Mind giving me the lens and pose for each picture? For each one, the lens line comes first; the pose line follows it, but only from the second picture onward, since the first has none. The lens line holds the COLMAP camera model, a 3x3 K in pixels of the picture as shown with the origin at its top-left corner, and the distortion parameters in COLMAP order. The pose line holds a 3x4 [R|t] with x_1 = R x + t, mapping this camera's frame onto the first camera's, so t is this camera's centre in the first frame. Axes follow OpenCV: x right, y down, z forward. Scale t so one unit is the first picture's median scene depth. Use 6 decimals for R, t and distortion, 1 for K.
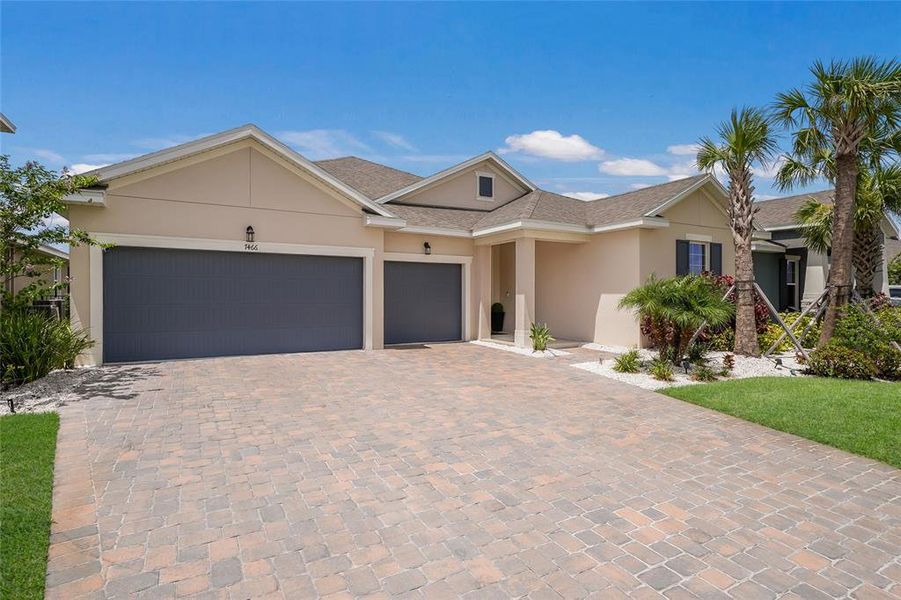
lens RADIAL K [[439.5, 0, 442.9], [0, 439.5, 312.3], [0, 0, 1]] dist [0.002826, 0.000715]
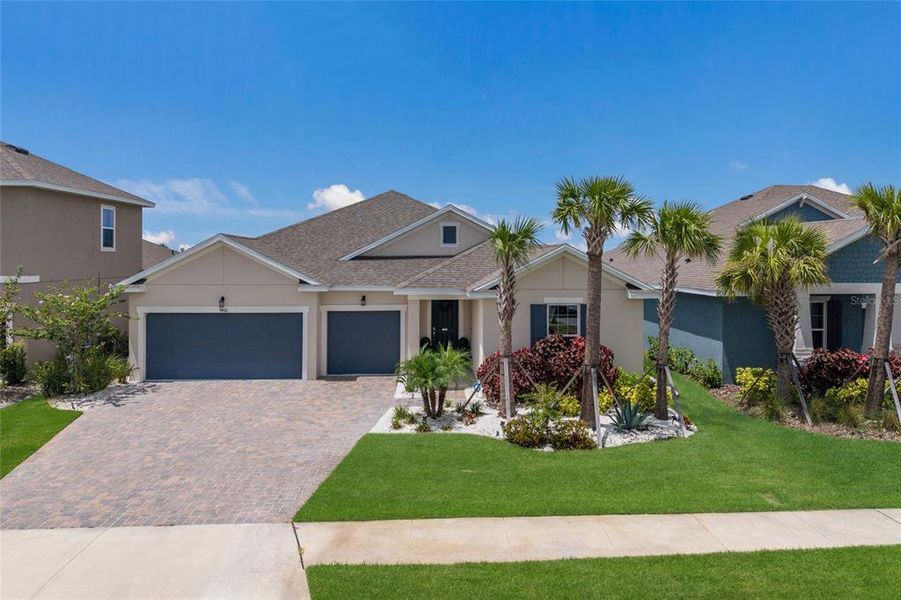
lens RADIAL K [[594.0, 0, 485.2], [0, 594.0, 264.3], [0, 0, 1]] dist [0.000294, -0.016179]
pose [[0.914509, 0.005513, -0.404529, 1.254775], [-0.017937, 0.999476, -0.026930, -0.269726], [0.404168, 0.031884, 0.914129, -0.548085]]
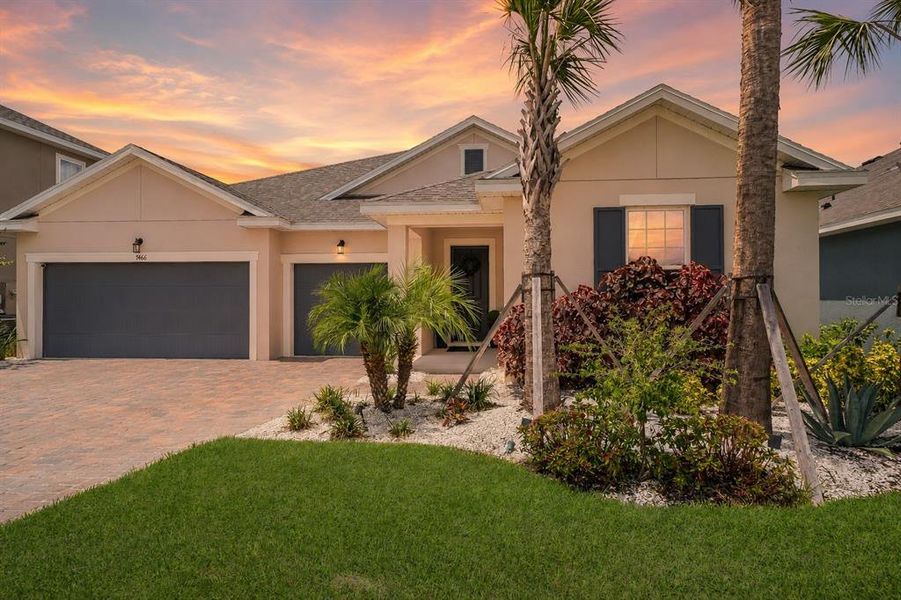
lens RADIAL K [[512.2, 0, 476.6], [0, 512.2, 298.7], [0, 0, 1]] dist [-0.002661, -0.000486]
pose [[0.842807, -0.006956, -0.538170, 0.928506], [-0.015924, 0.999156, -0.037853, -0.012858], [0.537980, 0.040473, 0.841986, 0.390766]]
